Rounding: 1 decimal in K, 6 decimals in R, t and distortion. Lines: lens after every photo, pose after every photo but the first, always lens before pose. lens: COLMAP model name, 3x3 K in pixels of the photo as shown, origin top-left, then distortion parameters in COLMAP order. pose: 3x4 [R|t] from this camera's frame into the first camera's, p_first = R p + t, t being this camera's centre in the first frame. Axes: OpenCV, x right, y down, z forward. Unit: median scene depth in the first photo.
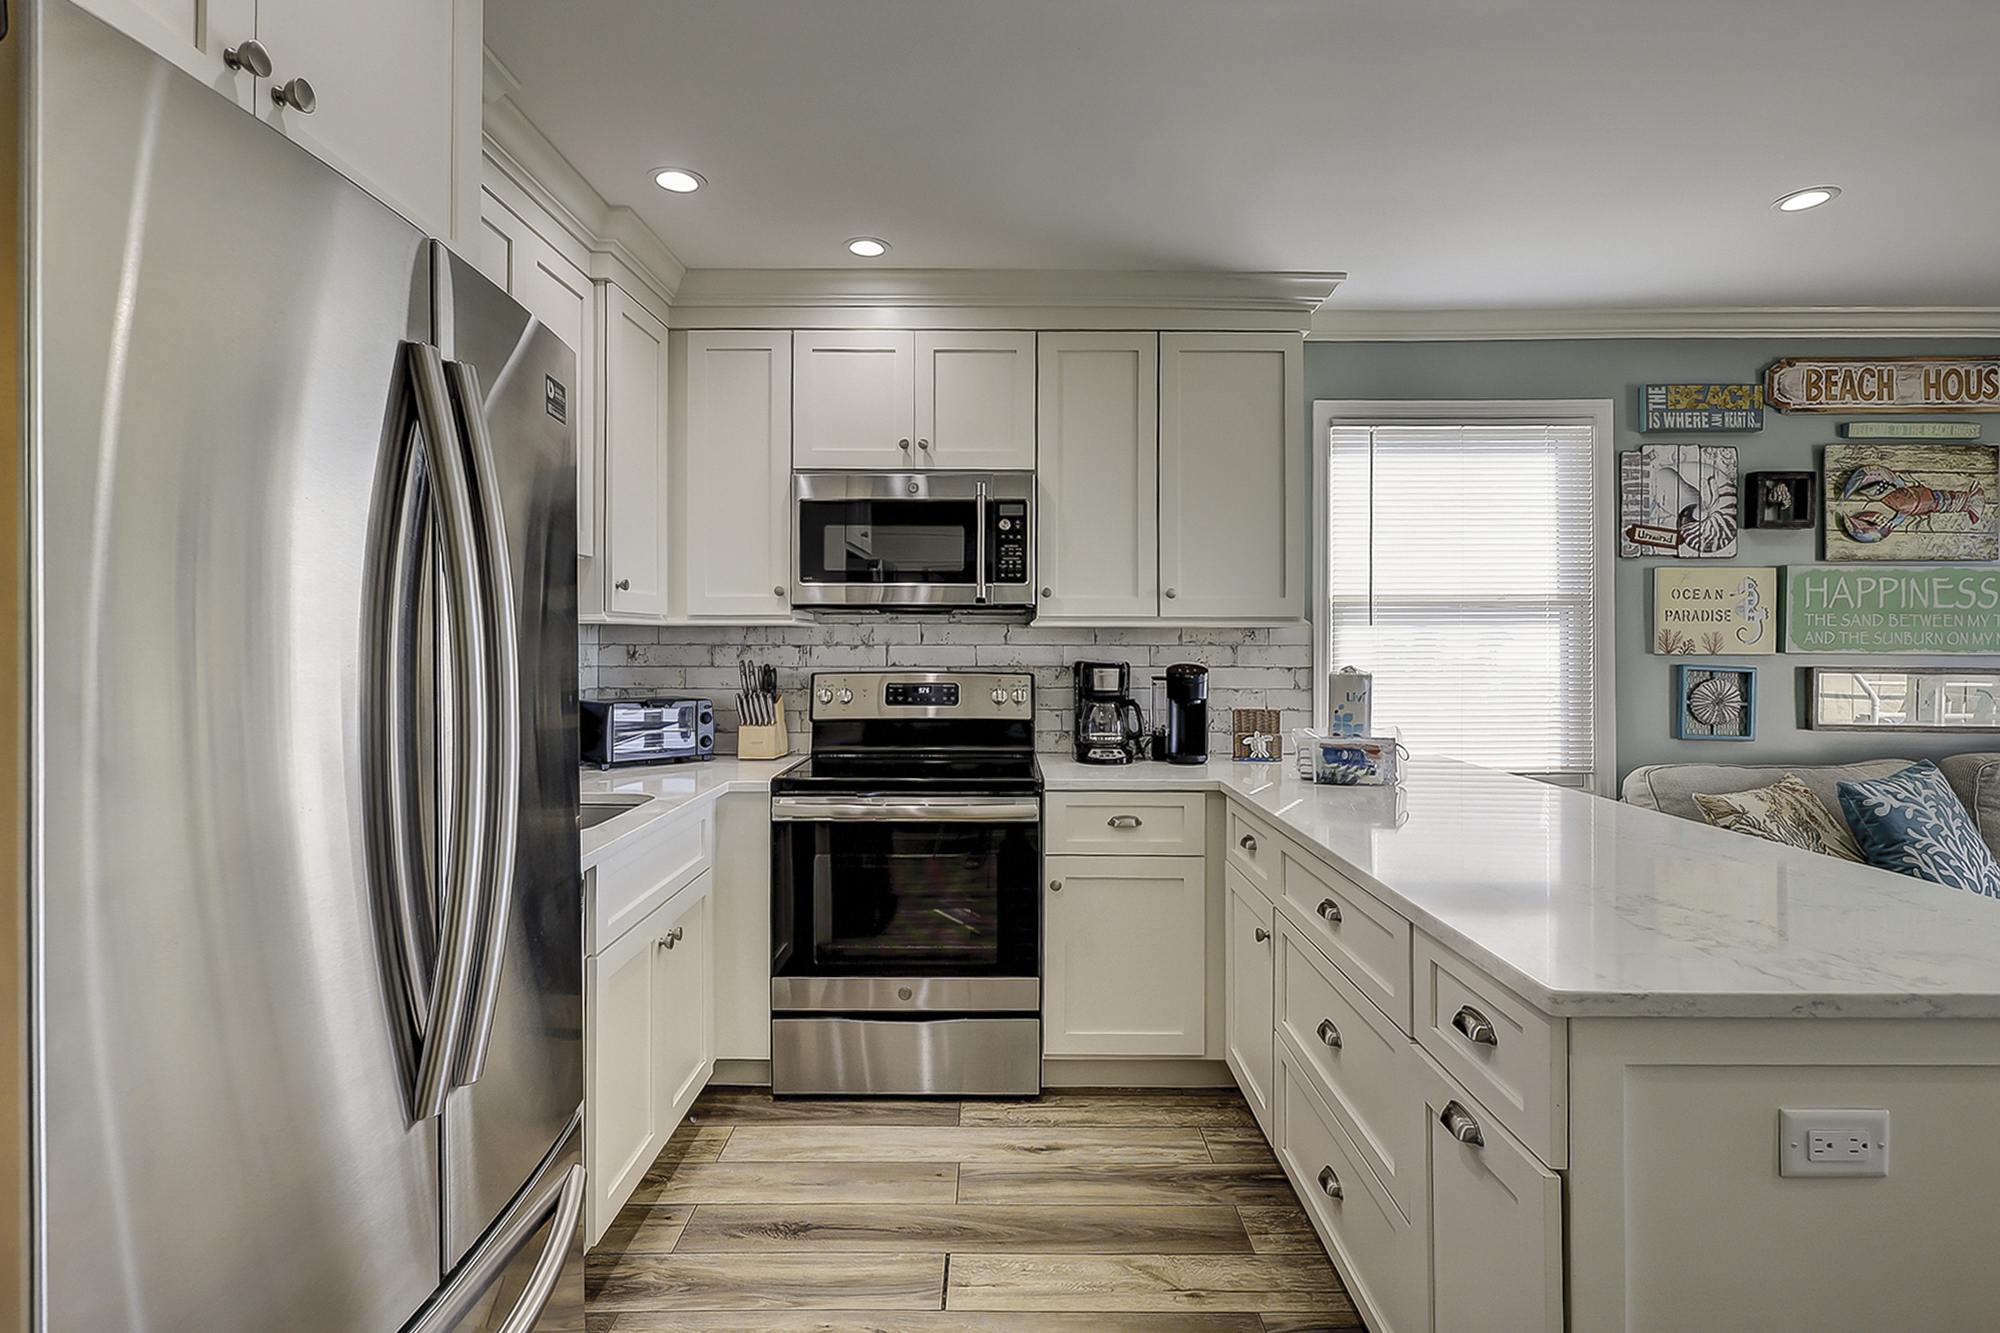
lens RADIAL K [[988.7, 0, 1002.3], [0, 988.7, 642.5], [0, 0, 1]] dist [-0.002073, 0.000343]
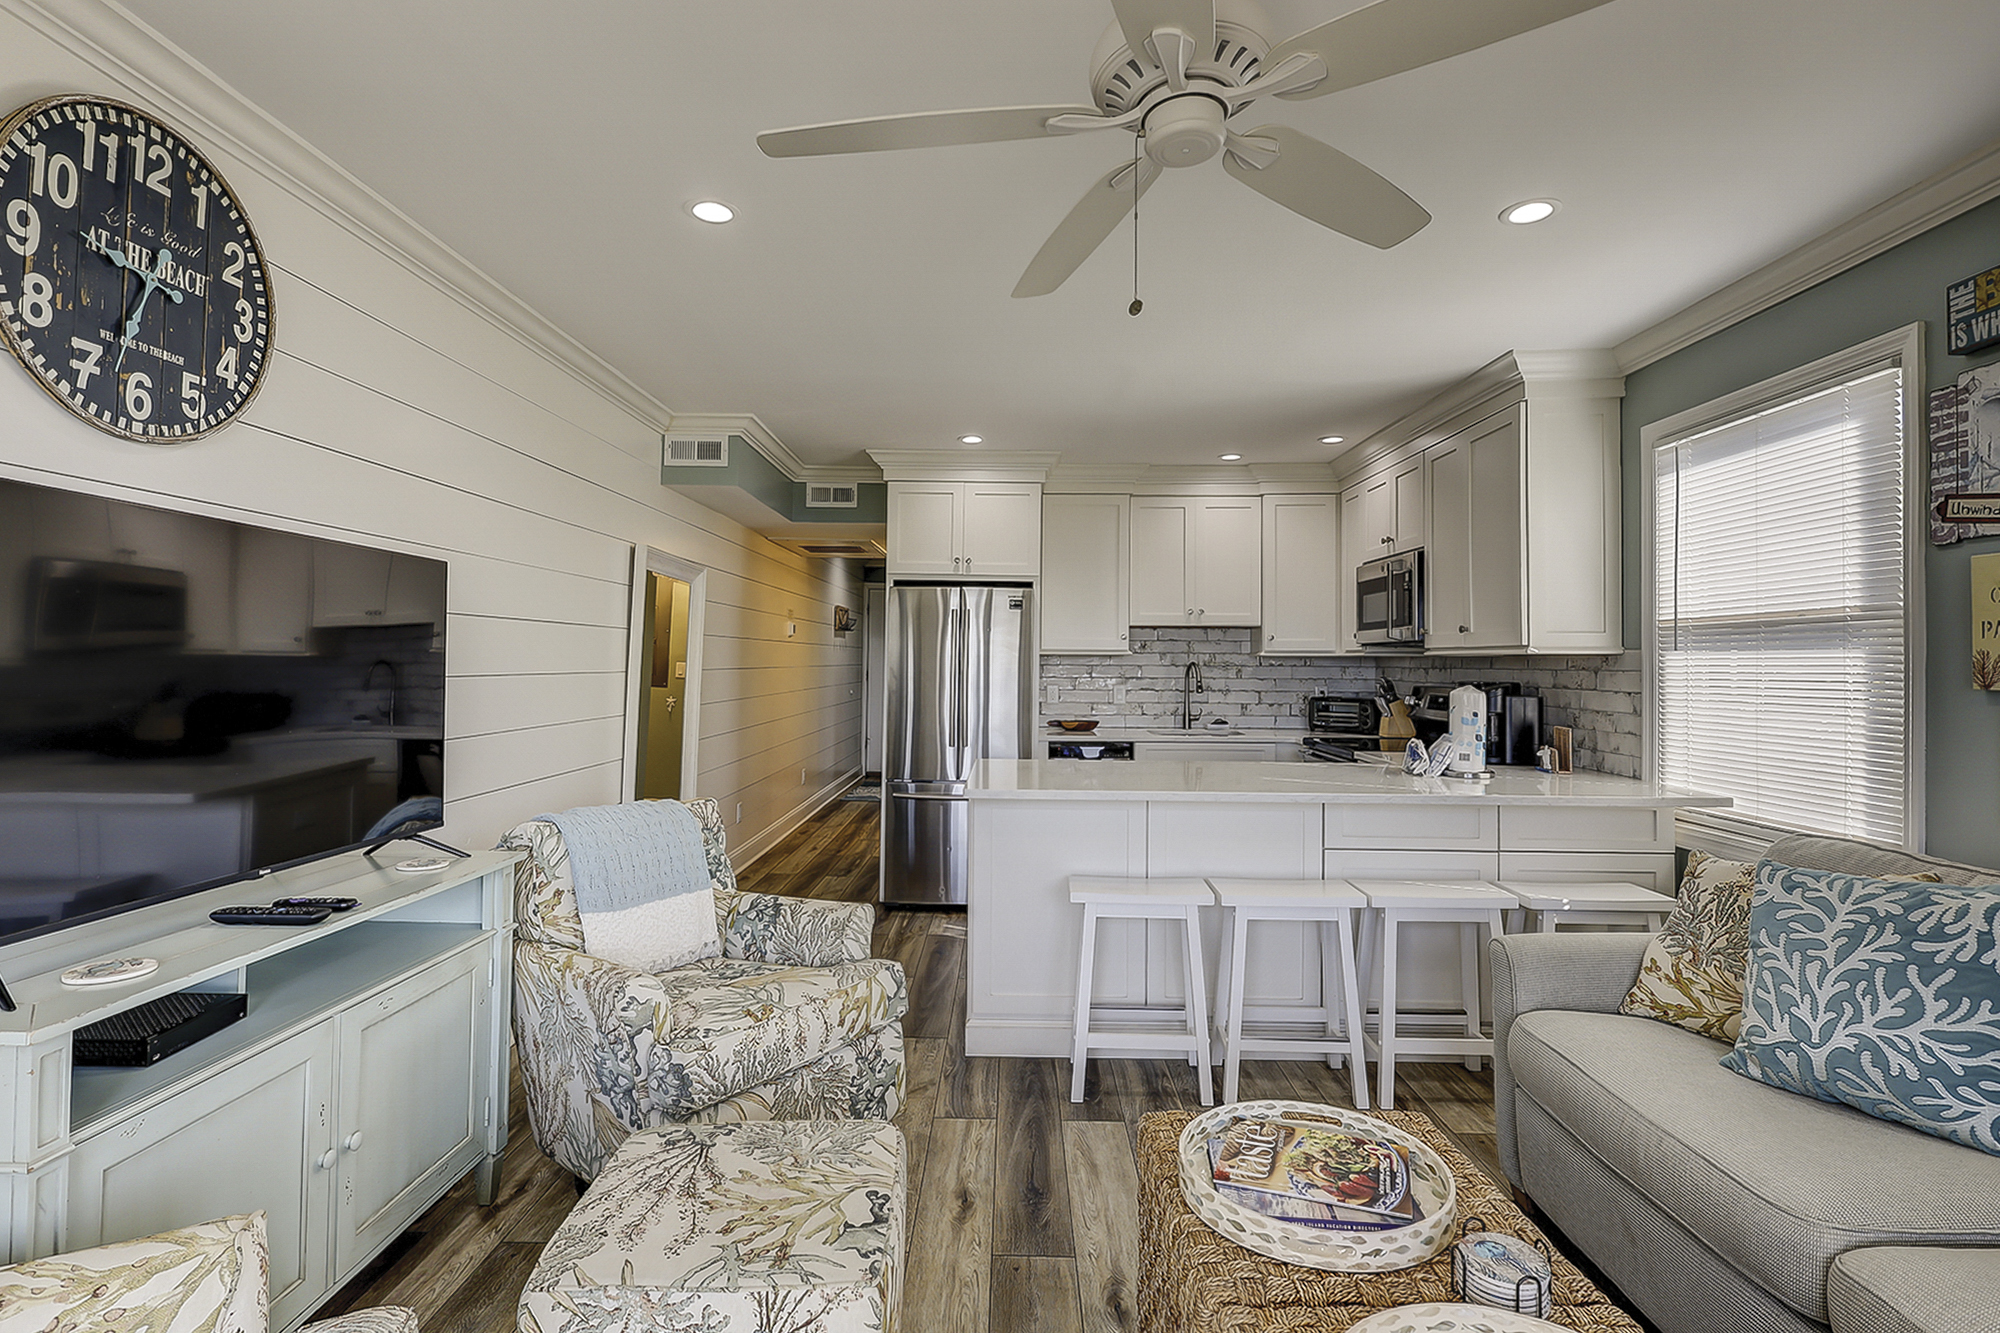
lens RADIAL K [[988.7, 0, 1002.3], [0, 988.7, 642.5], [0, 0, 1]] dist [-0.002073, 0.000343]
pose [[-0.013747, -0.021850, -0.999667, 1.378162], [-0.007455, 0.999736, -0.021749, 0.000844], [0.999878, 0.007153, -0.013906, 0.378528]]
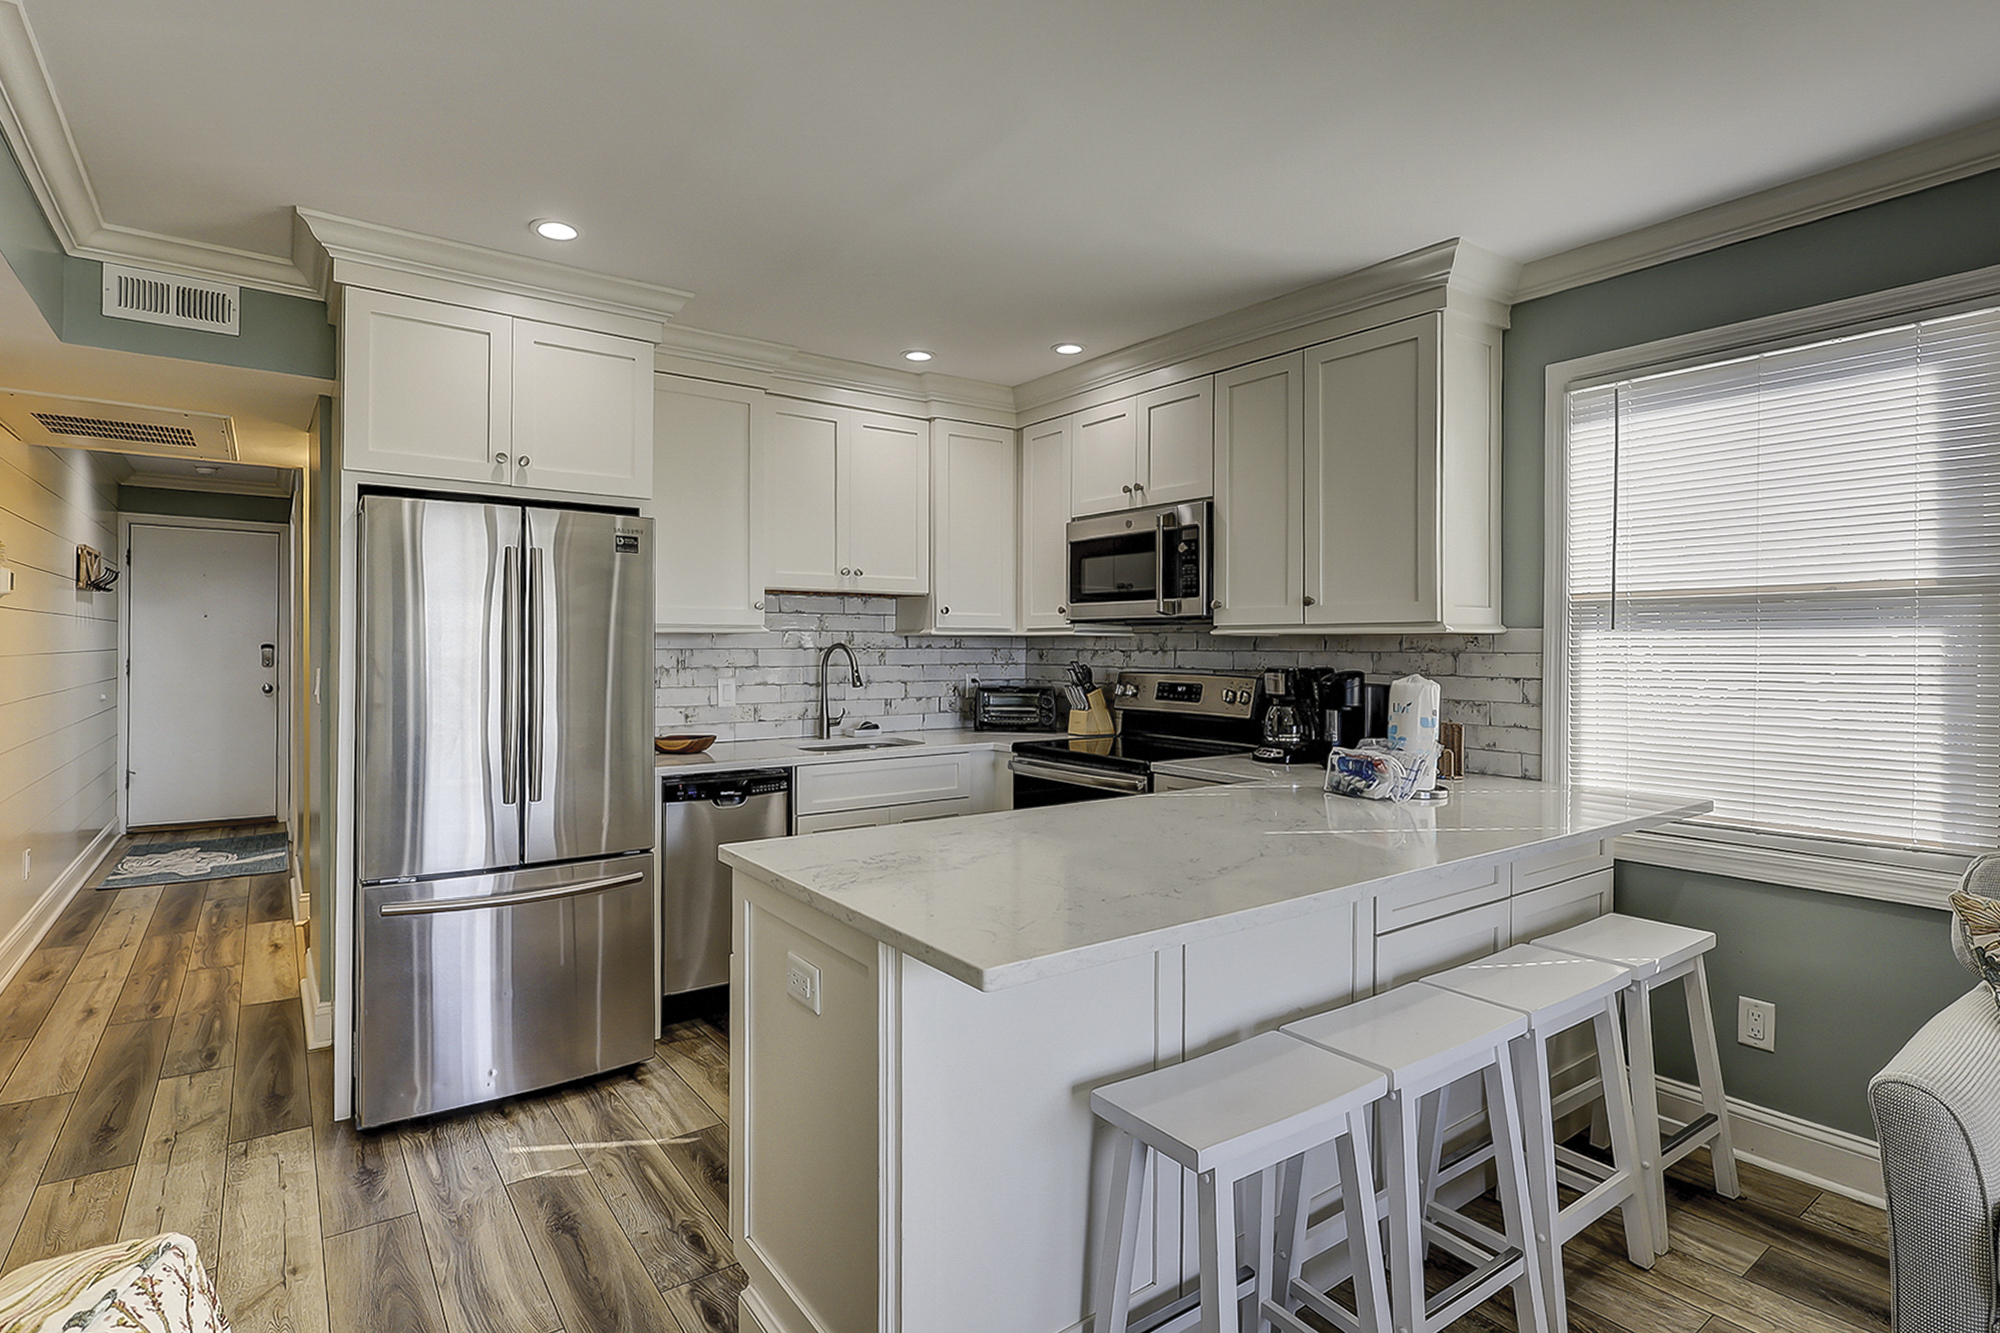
lens RADIAL K [[988.7, 0, 1002.3], [0, 988.7, 642.5], [0, 0, 1]] dist [-0.002073, 0.000343]
pose [[0.595840, -0.001951, -0.803101, 0.747909], [-0.002323, 0.999989, -0.004153, -0.001477], [0.803100, 0.004340, 0.595828, 0.121809]]
